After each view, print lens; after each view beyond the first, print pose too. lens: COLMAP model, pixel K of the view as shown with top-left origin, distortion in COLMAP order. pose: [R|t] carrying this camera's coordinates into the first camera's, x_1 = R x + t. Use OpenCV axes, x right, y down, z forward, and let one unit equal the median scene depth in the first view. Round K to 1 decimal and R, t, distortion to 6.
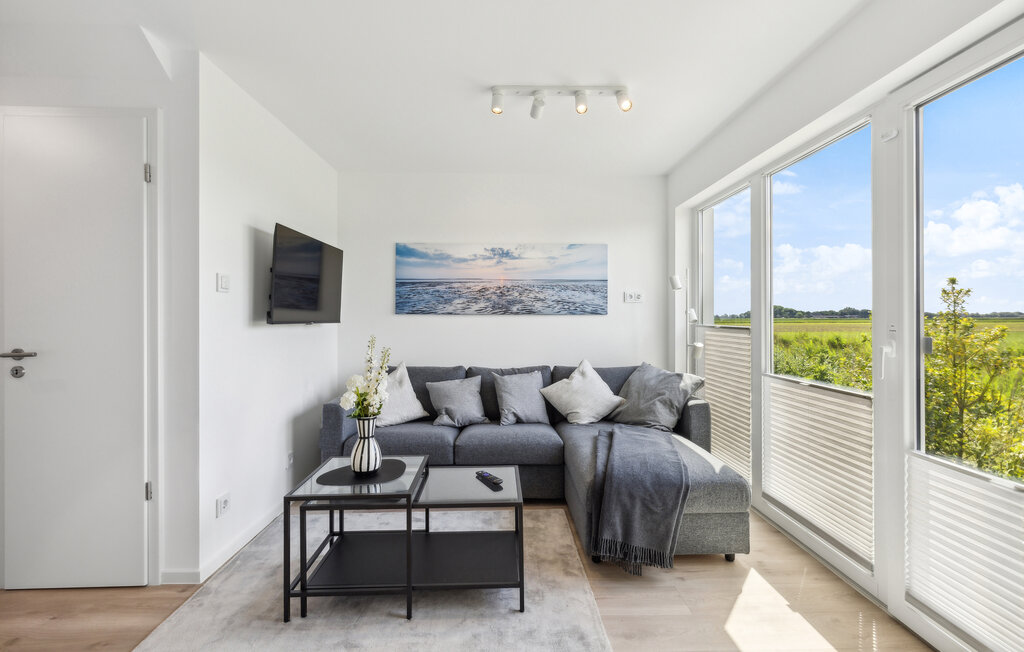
lens RADIAL K [[435.8, 0, 512.6], [0, 435.8, 316.5], [0, 0, 1]] dist [0.003044, 0.000491]
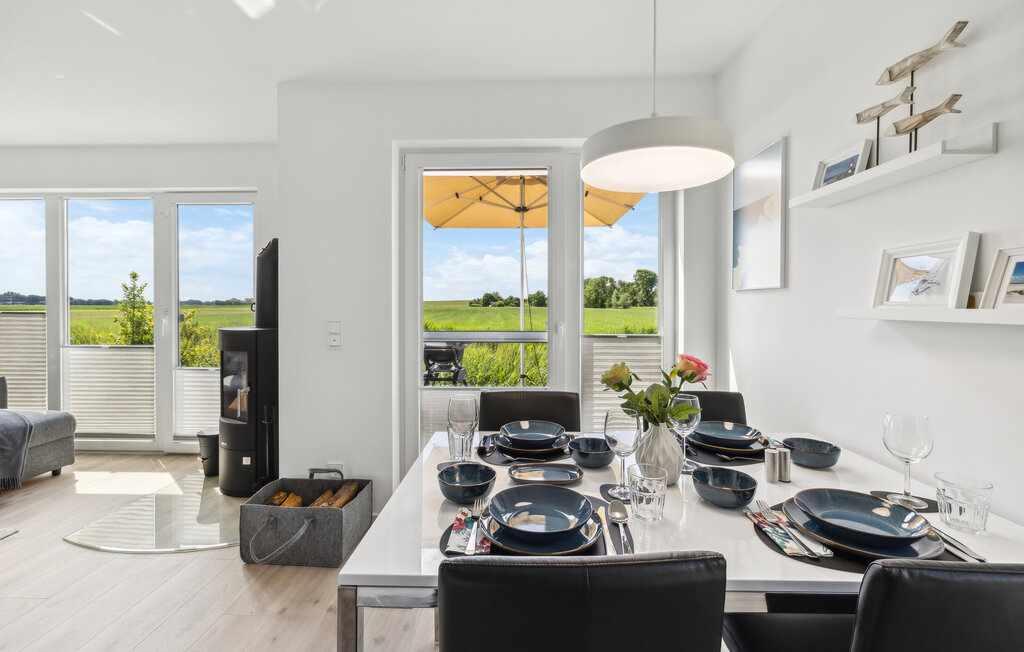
lens RADIAL K [[434.3, 0, 511.5], [0, 434.3, 308.3], [0, 0, 1]] dist [0.000560, 0.000104]
pose [[0.054866, -0.005933, 0.998476, -0.531508], [-0.005750, 0.999964, 0.006258, -0.001413], [-0.998477, -0.006084, 0.054830, -0.355083]]
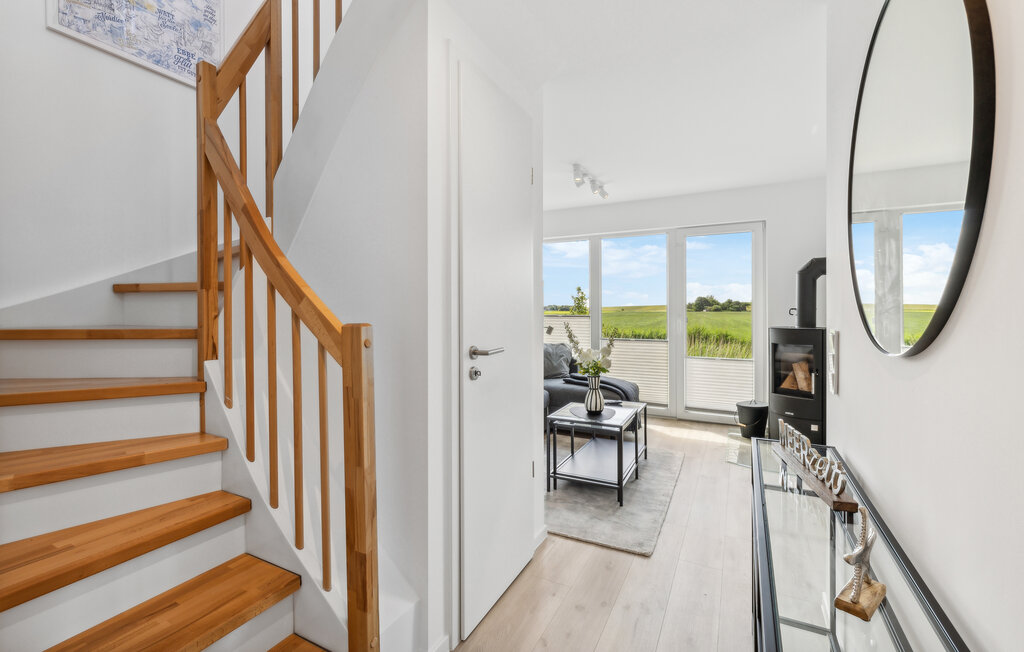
lens RADIAL K [[435.8, 0, 512.6], [0, 435.8, 316.5], [0, 0, 1]] dist [0.003044, 0.000491]
pose [[0.486669, -0.012181, 0.873501, -1.041779], [-0.001201, 0.999893, 0.014613, 0.001606], [-0.873585, -0.008161, 0.486602, 0.297382]]
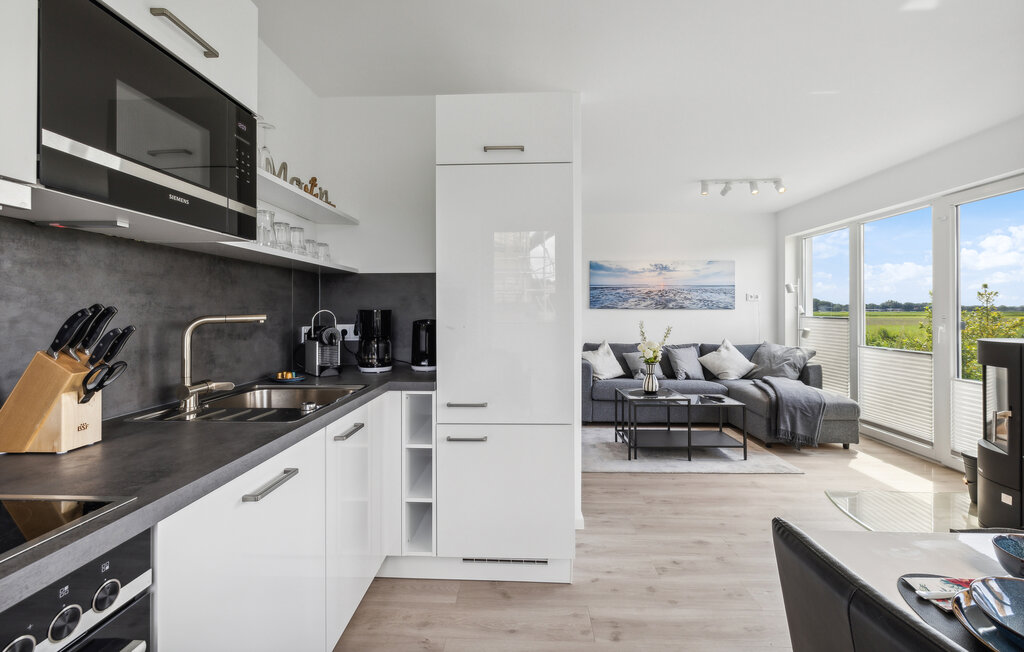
lens RADIAL K [[434.3, 0, 511.5], [0, 434.3, 308.3], [0, 0, 1]] dist [0.000560, 0.000104]
pose [[0.998261, 0.000421, -0.058943, -0.481712], [-0.000570, 0.999997, -0.002515, -0.003159], [0.058941, 0.002544, 0.998258, -0.536959]]
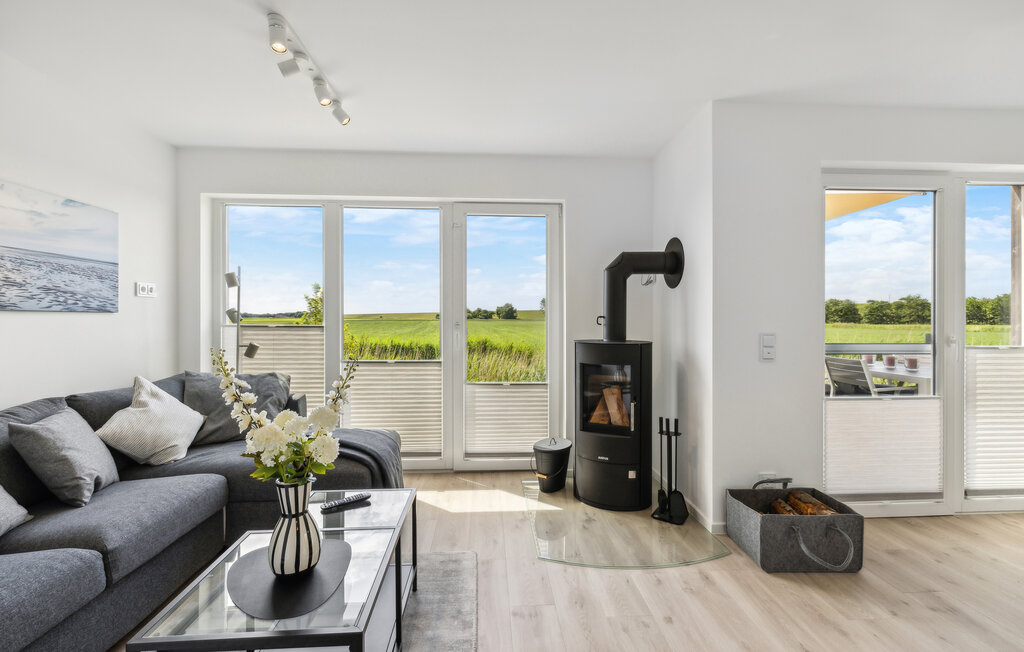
lens RADIAL K [[435.8, 0, 512.6], [0, 435.8, 316.5], [0, 0, 1]] dist [0.003044, 0.000491]
pose [[-0.031959, 0.003534, 0.999483, -0.556156], [-0.005993, 0.999975, -0.003727, 0.001137], [-0.999471, -0.006109, -0.031937, 0.416343]]
